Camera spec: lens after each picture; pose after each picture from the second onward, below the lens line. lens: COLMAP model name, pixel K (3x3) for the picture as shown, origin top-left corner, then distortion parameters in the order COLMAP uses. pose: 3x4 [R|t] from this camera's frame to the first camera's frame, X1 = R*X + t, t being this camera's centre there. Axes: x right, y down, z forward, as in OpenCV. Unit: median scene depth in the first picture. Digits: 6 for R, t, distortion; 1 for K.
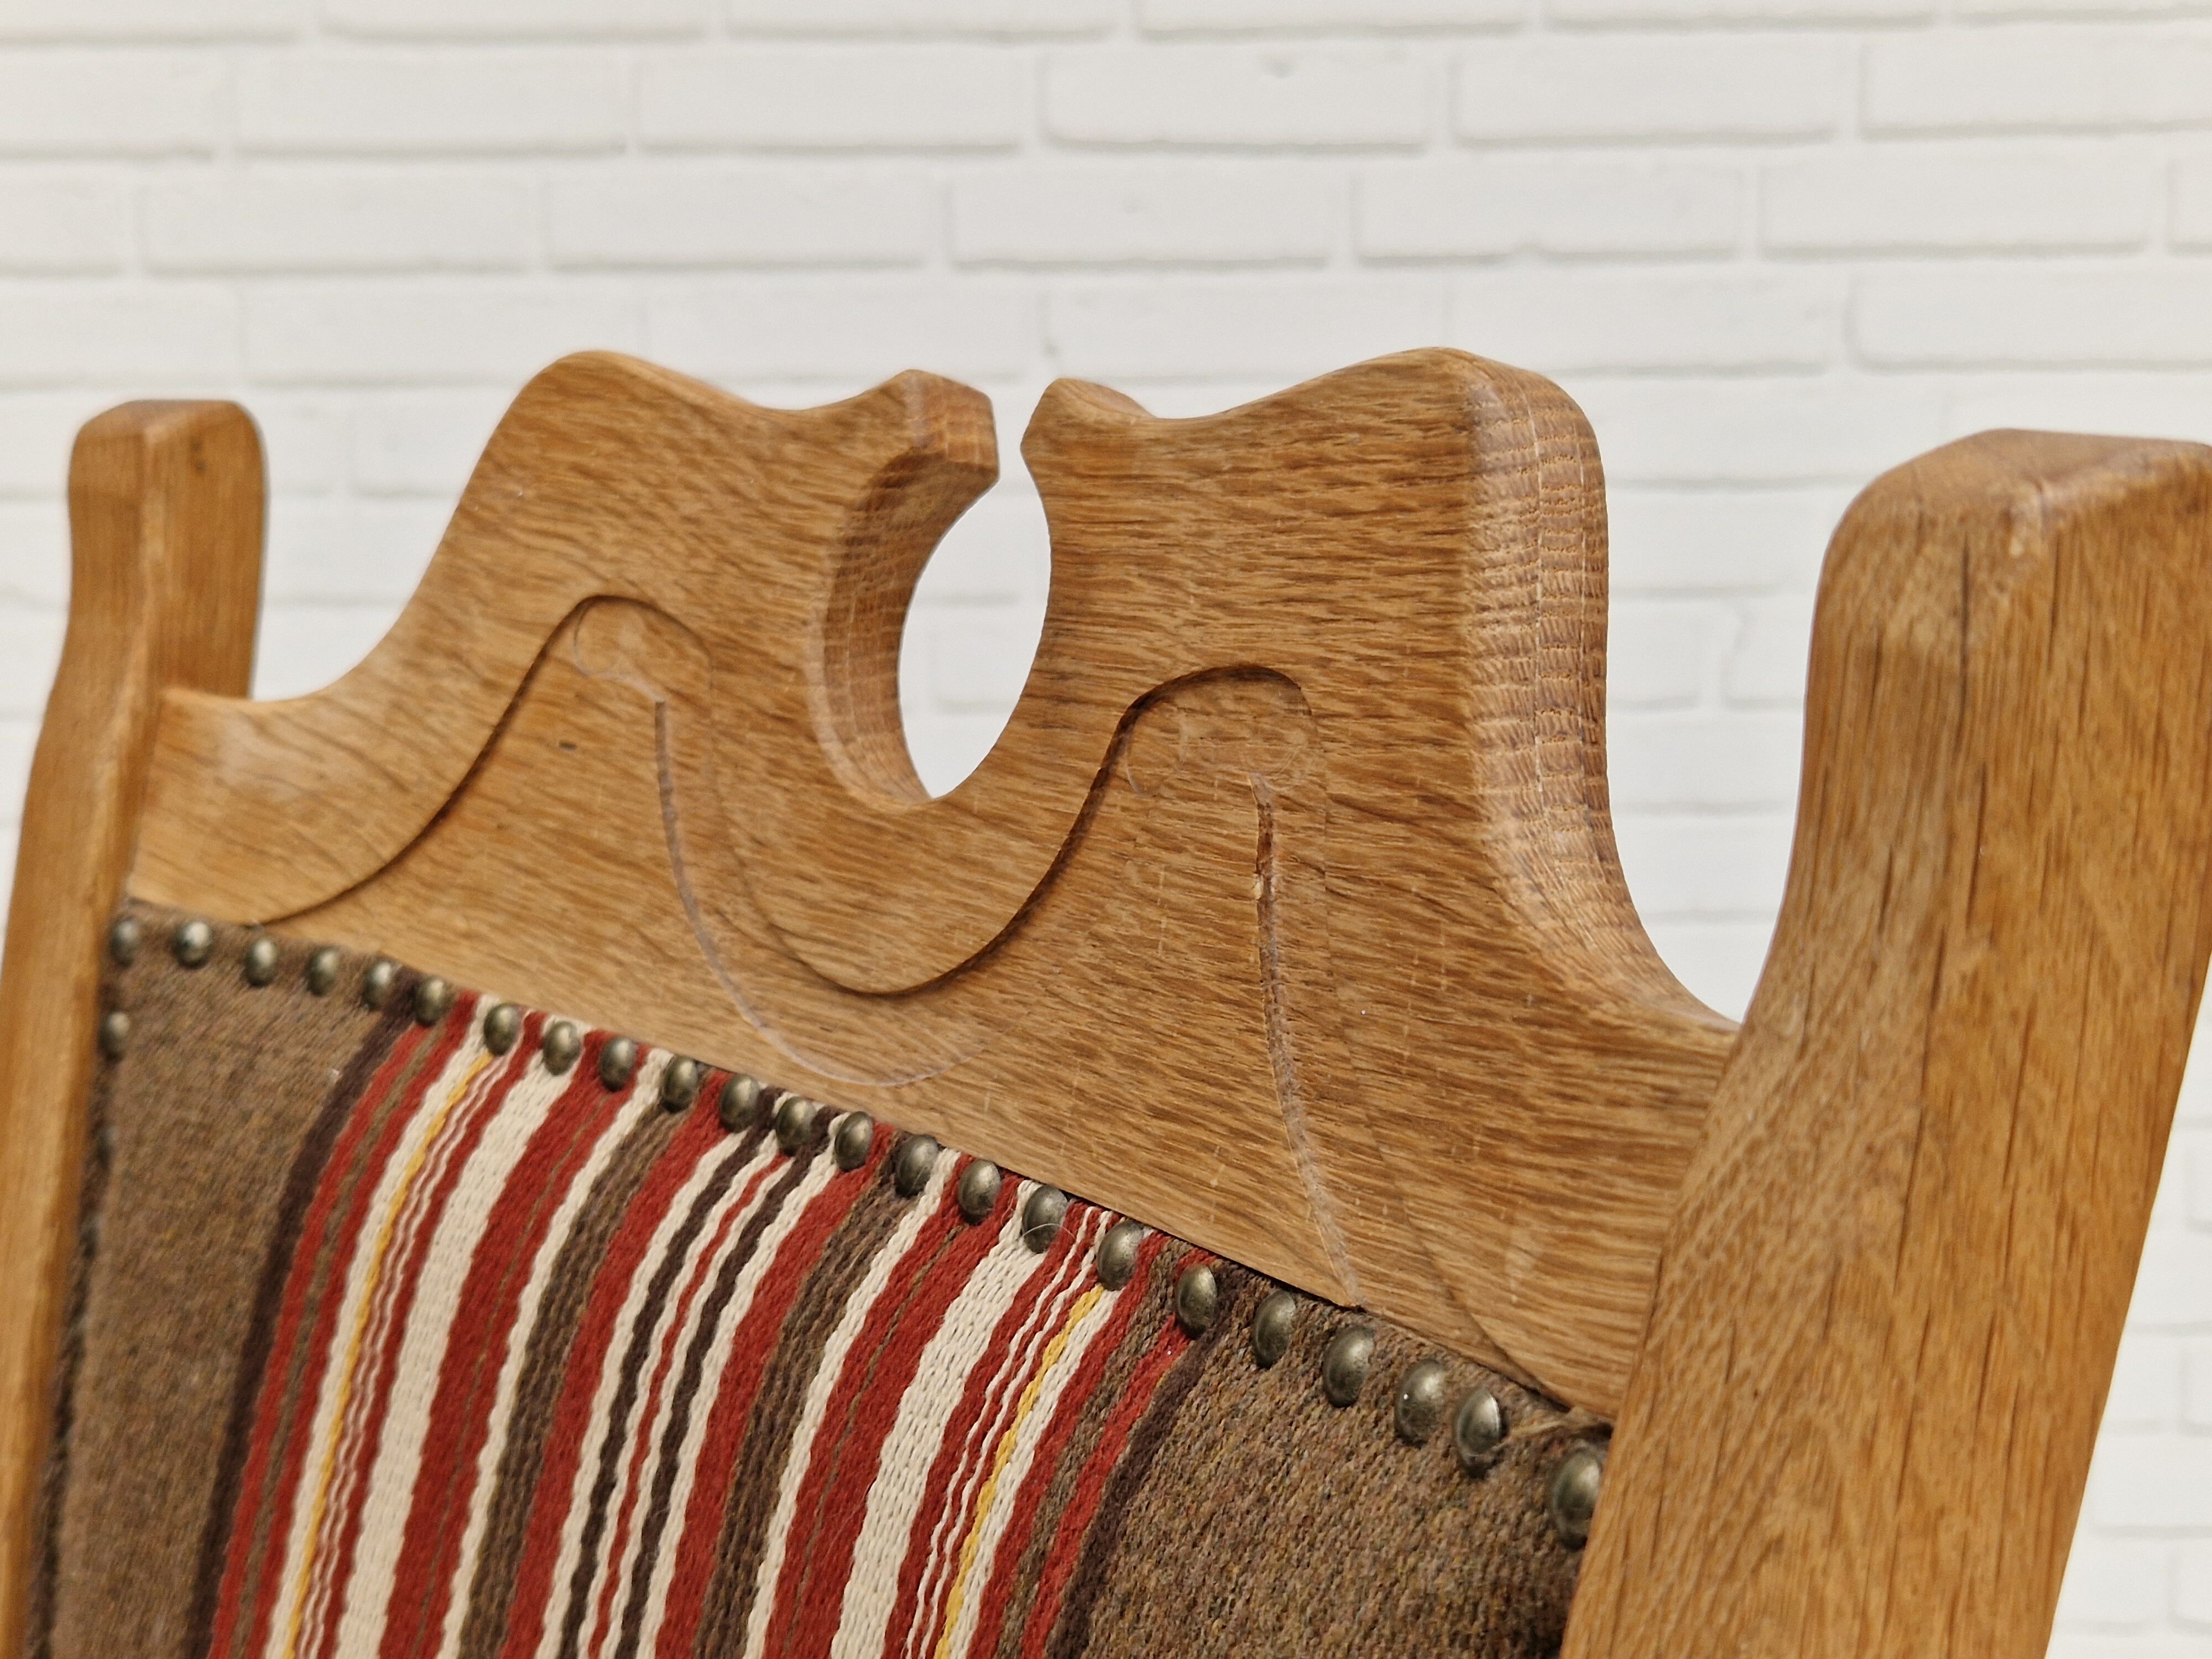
lens RADIAL K [[2967.2, 0, 1106.0], [0, 2967.2, 829.5], [0, 0, 1]] dist [0.091416, -0.059529]
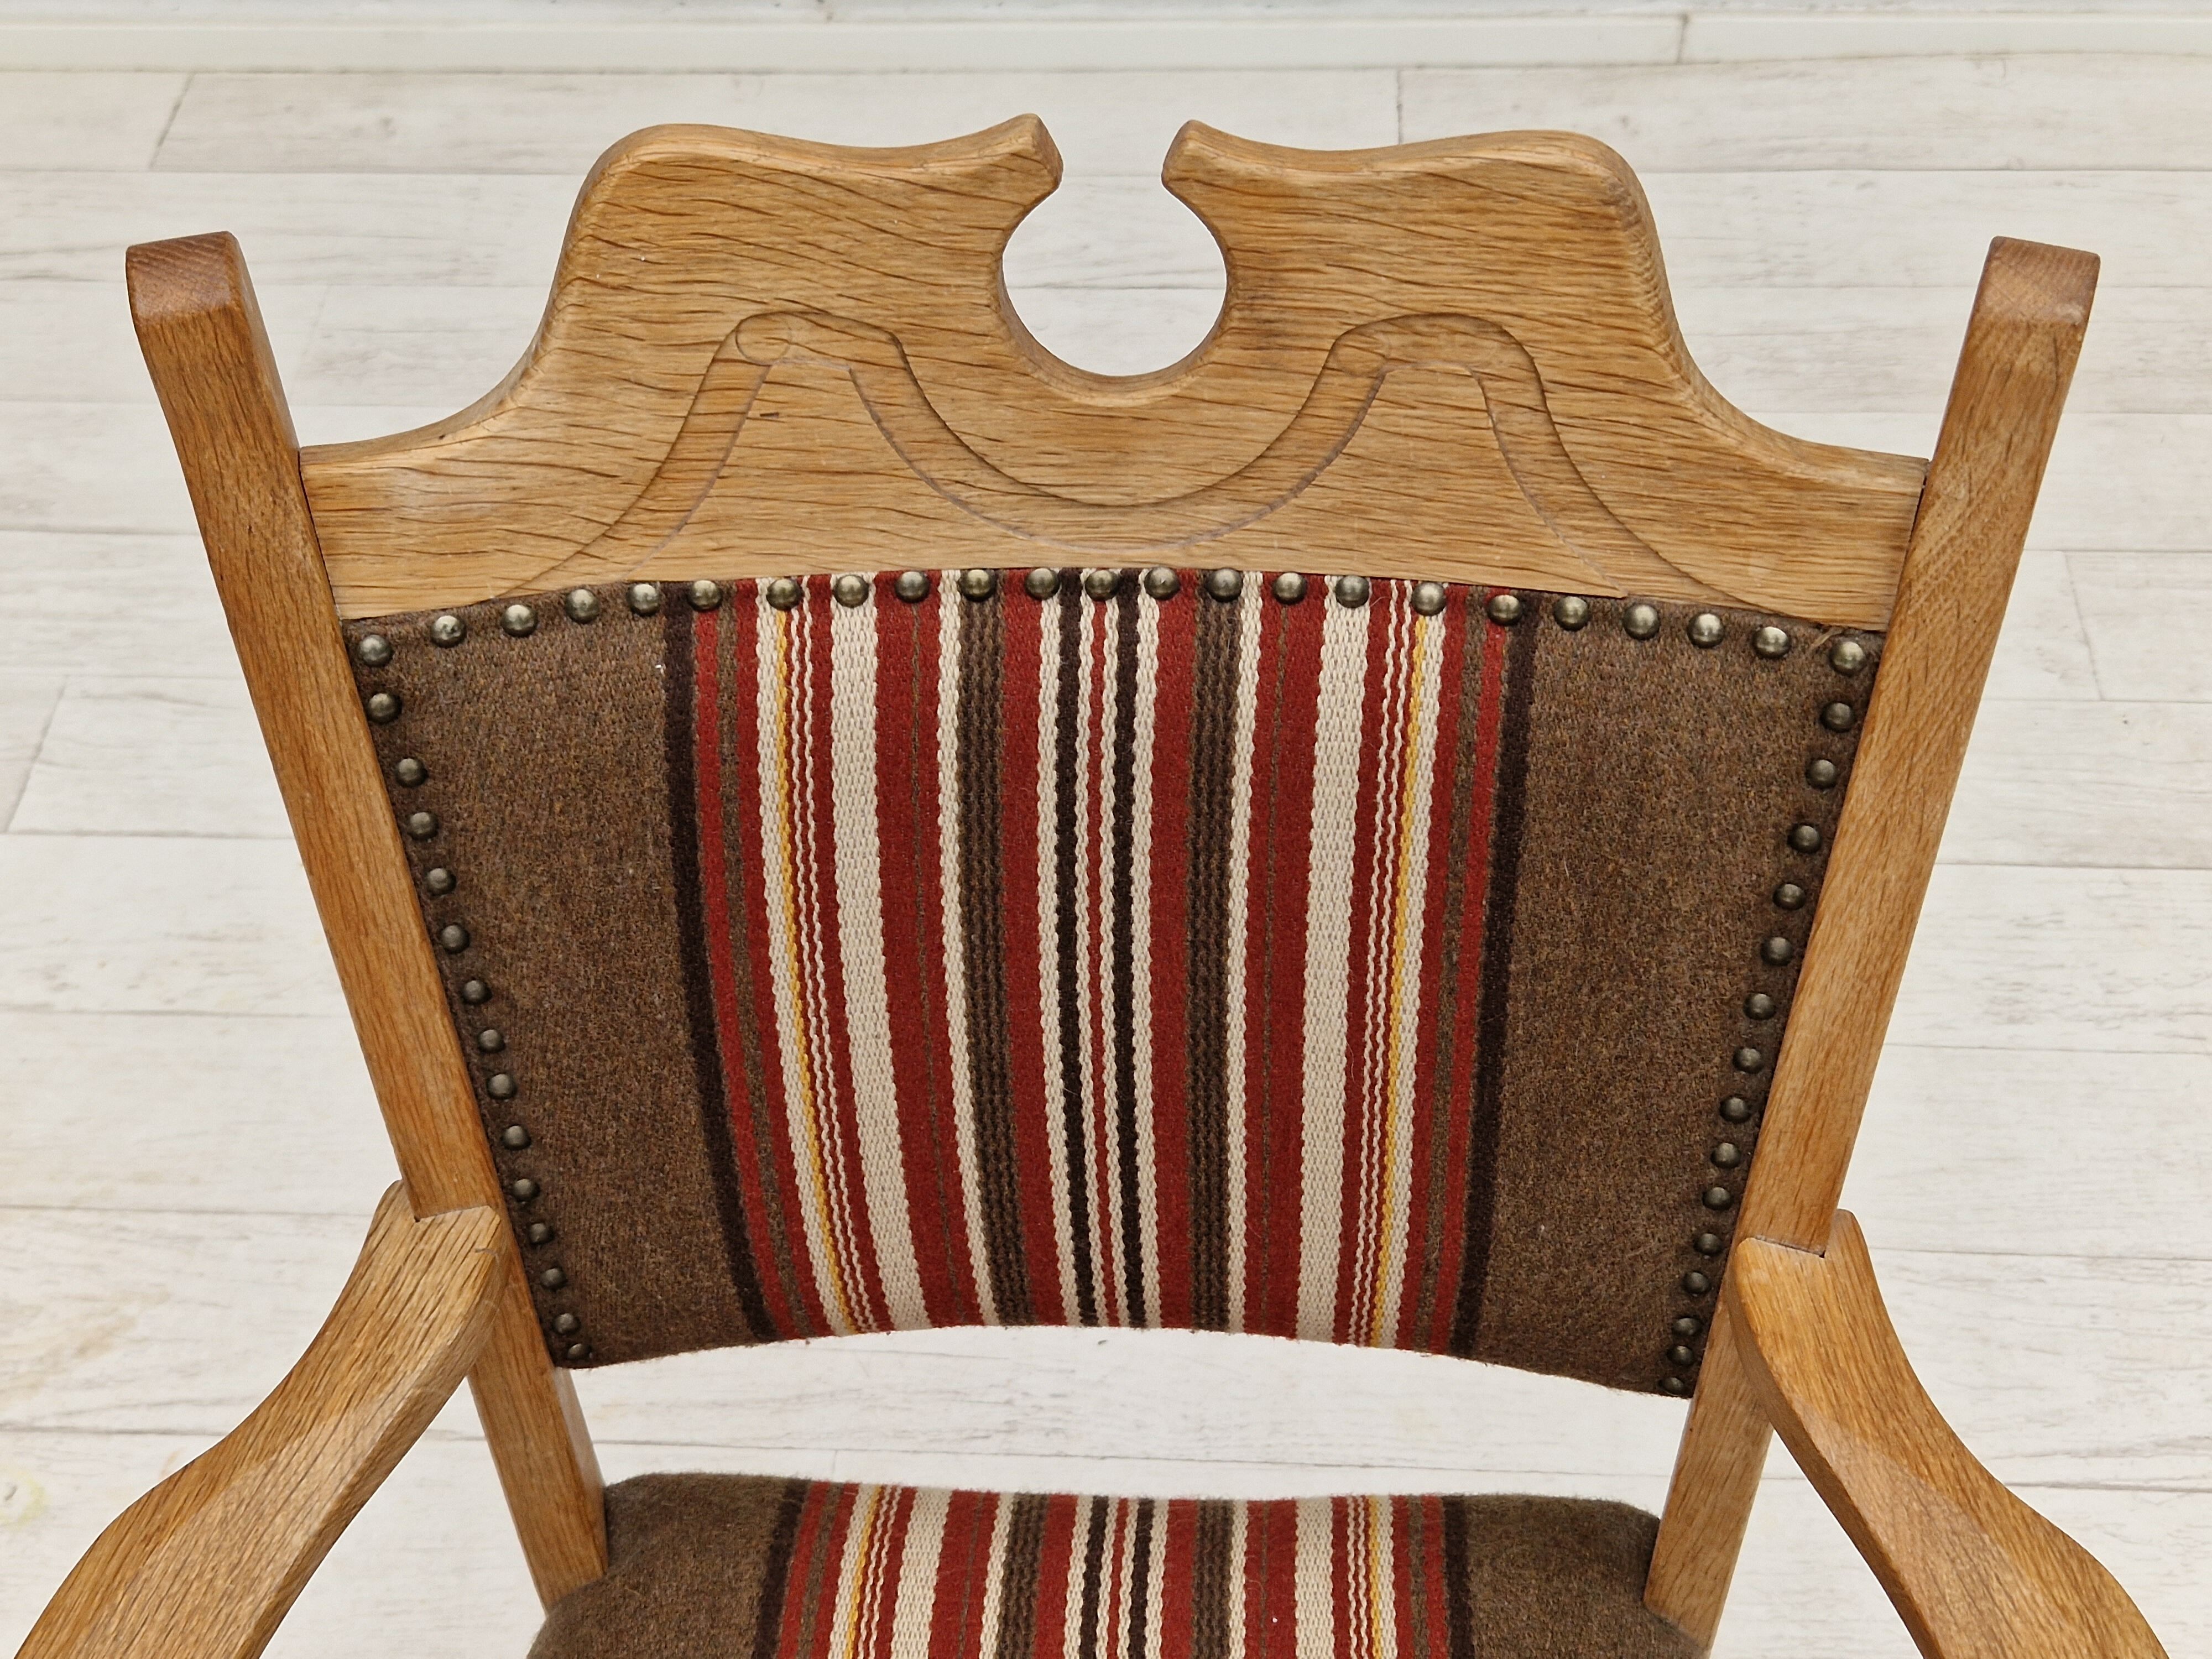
lens RADIAL K [[2967.2, 0, 1106.0], [0, 2967.2, 829.5], [0, 0, 1]] dist [0.091416, -0.059529]
pose [[0.644646, -0.571512, 0.507746, -1.179107], [0.127258, 0.735127, 0.665879, -1.048455], [-0.753815, -0.364641, 0.546626, 0.011040]]
